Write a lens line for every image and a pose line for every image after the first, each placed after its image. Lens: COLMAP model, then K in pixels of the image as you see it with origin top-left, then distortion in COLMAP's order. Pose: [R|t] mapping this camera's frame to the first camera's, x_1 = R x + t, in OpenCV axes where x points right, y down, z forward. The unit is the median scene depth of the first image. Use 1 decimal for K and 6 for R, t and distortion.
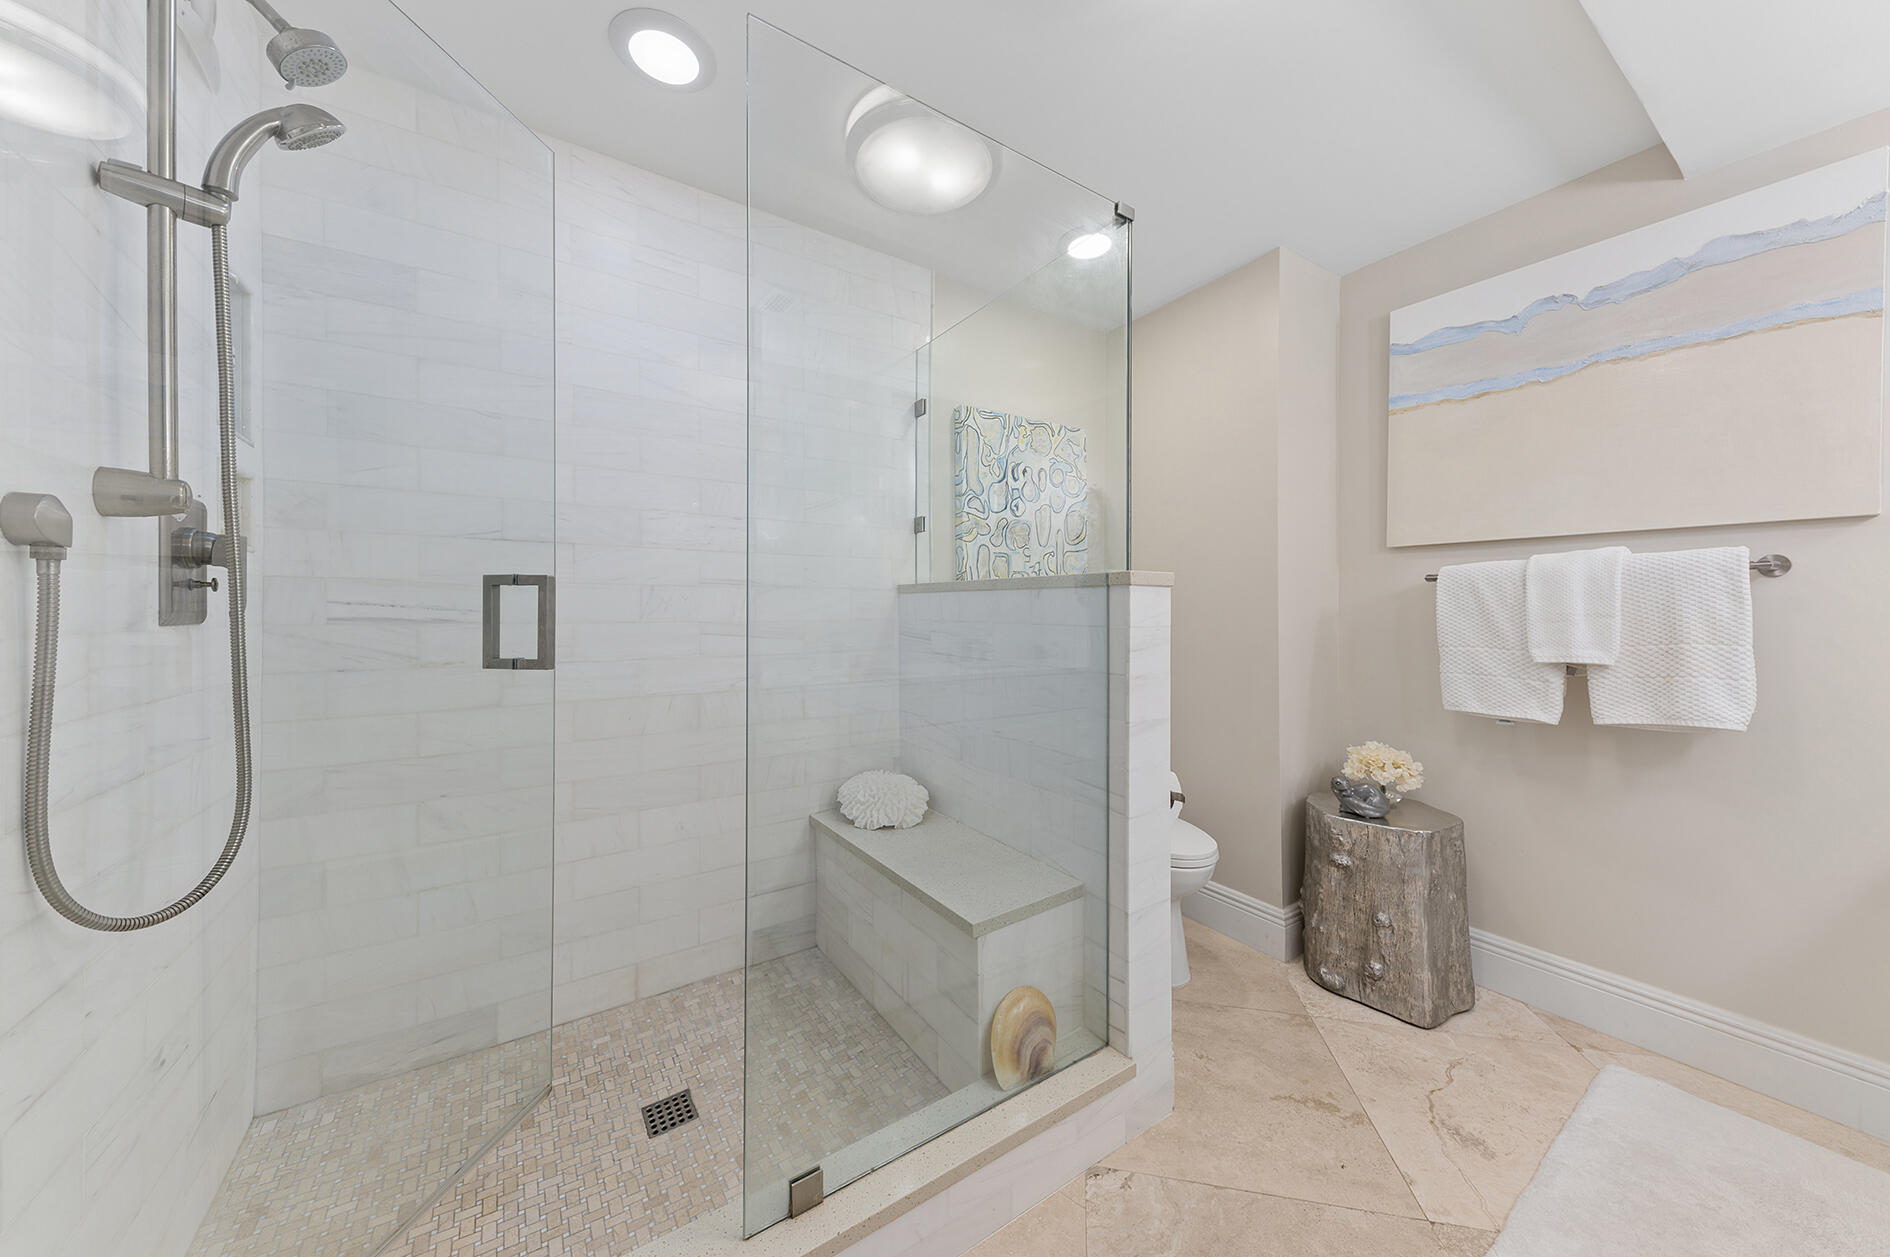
lens RADIAL K [[651.7, 0, 941.9], [0, 651.7, 613.0], [0, 0, 1]] dist [0.005516, -0.001521]
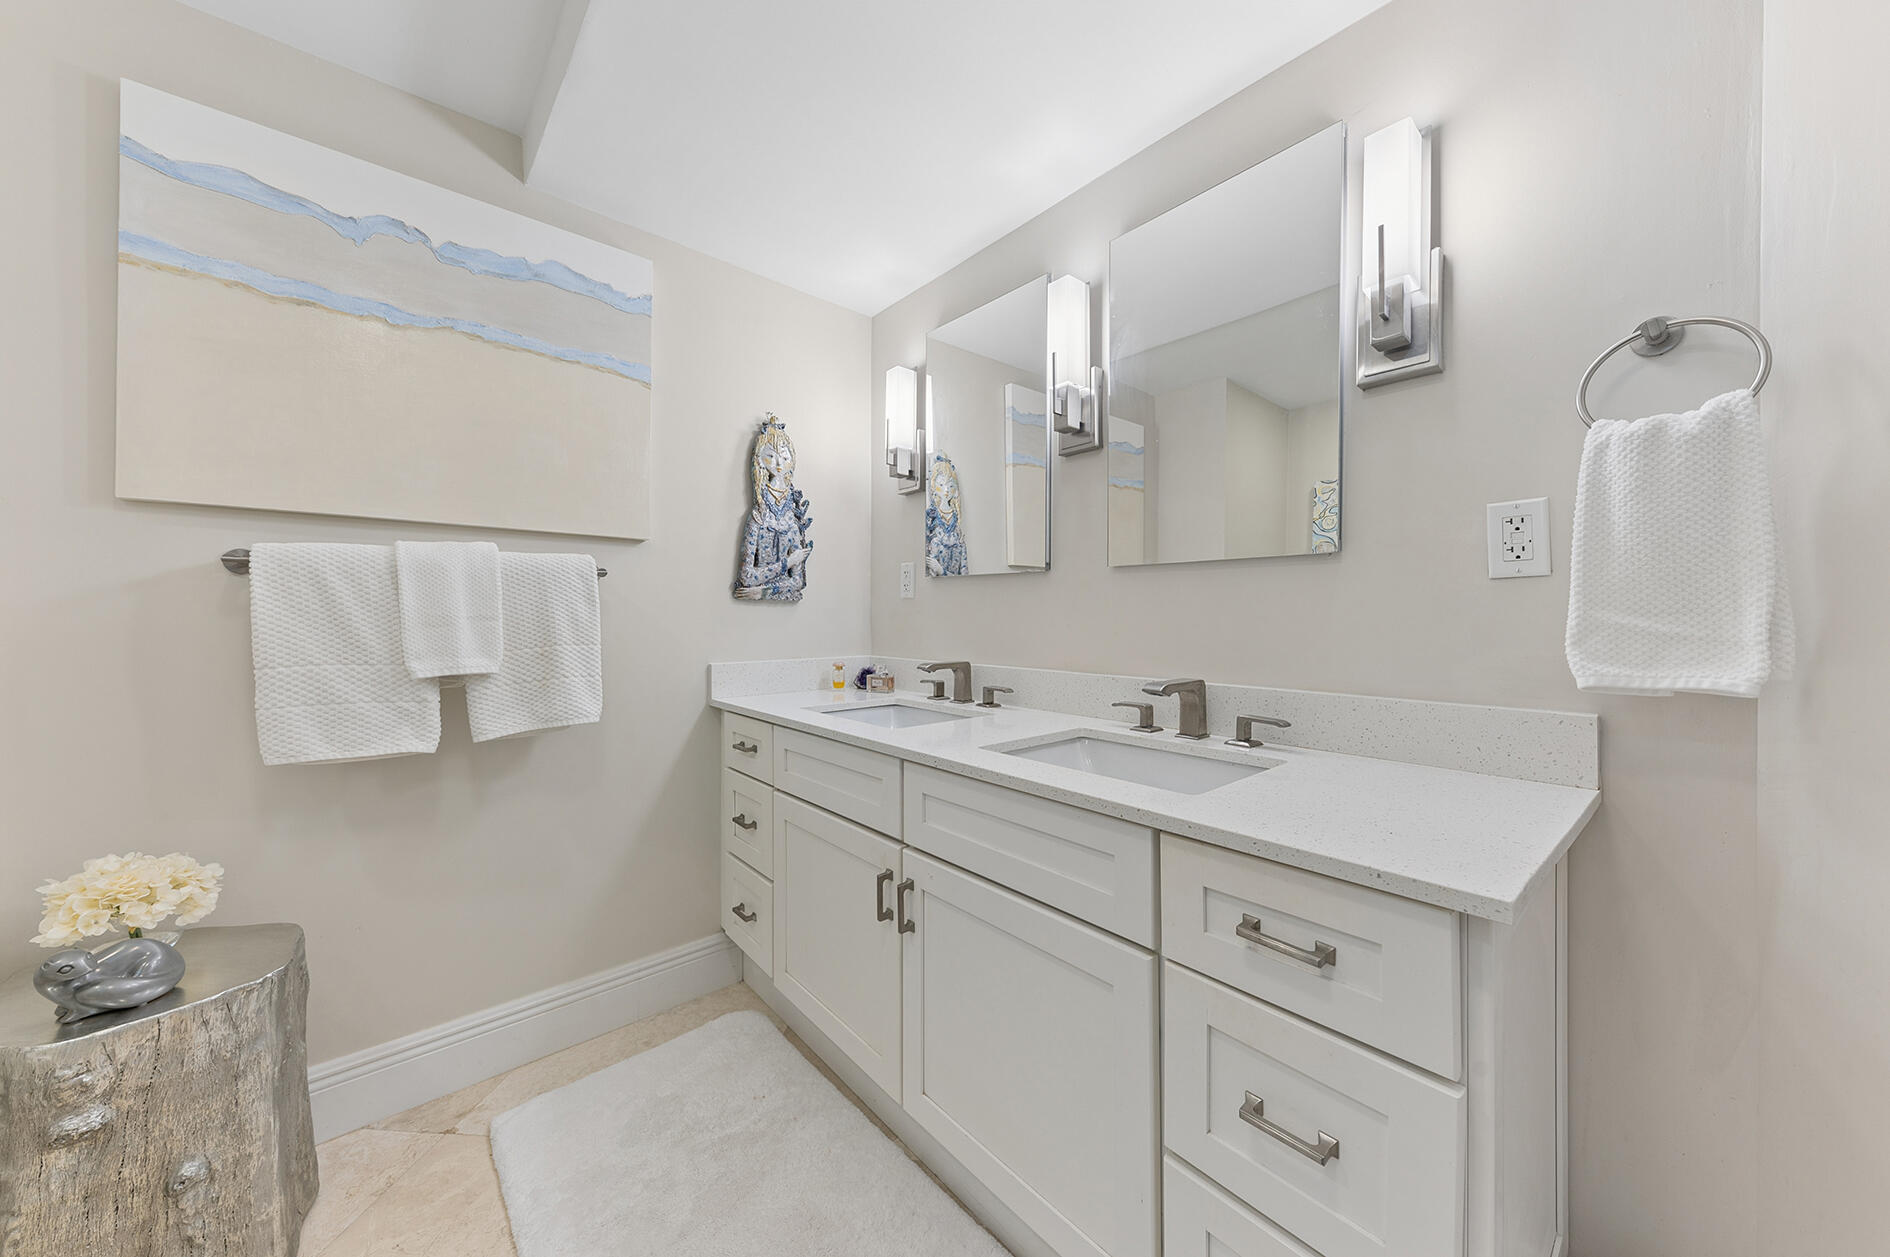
lens RADIAL K [[651.7, 0, 946.1], [0, 651.7, 618.8], [0, 0, 1]] dist [0.005516, -0.001521]
pose [[-0.124588, -0.000631, 0.992208, 0.052737], [0.004824, 0.999988, 0.001242, 0.006338], [-0.992197, 0.004941, -0.124583, 0.458568]]
